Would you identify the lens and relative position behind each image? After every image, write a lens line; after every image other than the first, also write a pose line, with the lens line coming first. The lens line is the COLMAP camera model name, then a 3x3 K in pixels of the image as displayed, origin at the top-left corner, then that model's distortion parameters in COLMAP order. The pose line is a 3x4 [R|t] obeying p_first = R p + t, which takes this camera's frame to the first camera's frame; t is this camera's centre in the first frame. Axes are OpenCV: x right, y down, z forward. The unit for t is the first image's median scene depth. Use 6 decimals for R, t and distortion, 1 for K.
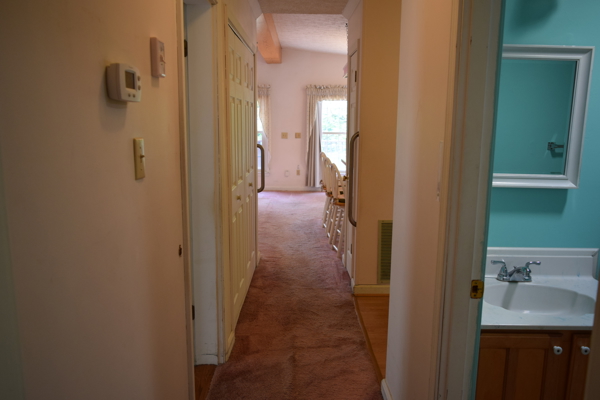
lens RADIAL K [[463.1, 0, 298.2], [0, 463.1, 200.6], [0, 0, 1]] dist [-0.020708, 0.007711]
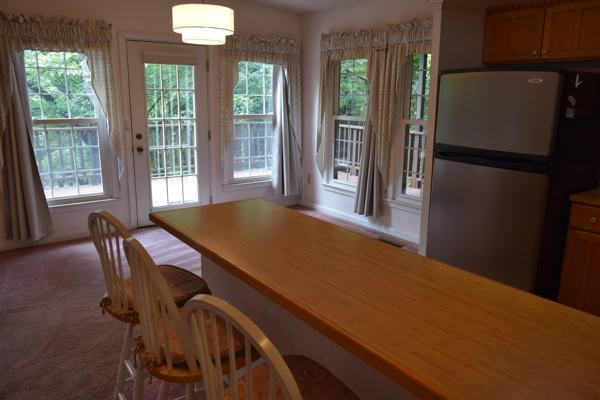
lens RADIAL K [[463.1, 0, 298.2], [0, 463.1, 200.6], [0, 0, 1]] dist [-0.020708, 0.007711]
pose [[0.804006, -0.130573, 0.580109, -0.011869], [0.091315, 0.991133, 0.096529, -0.089483], [-0.587568, -0.024637, 0.808799, 0.475835]]
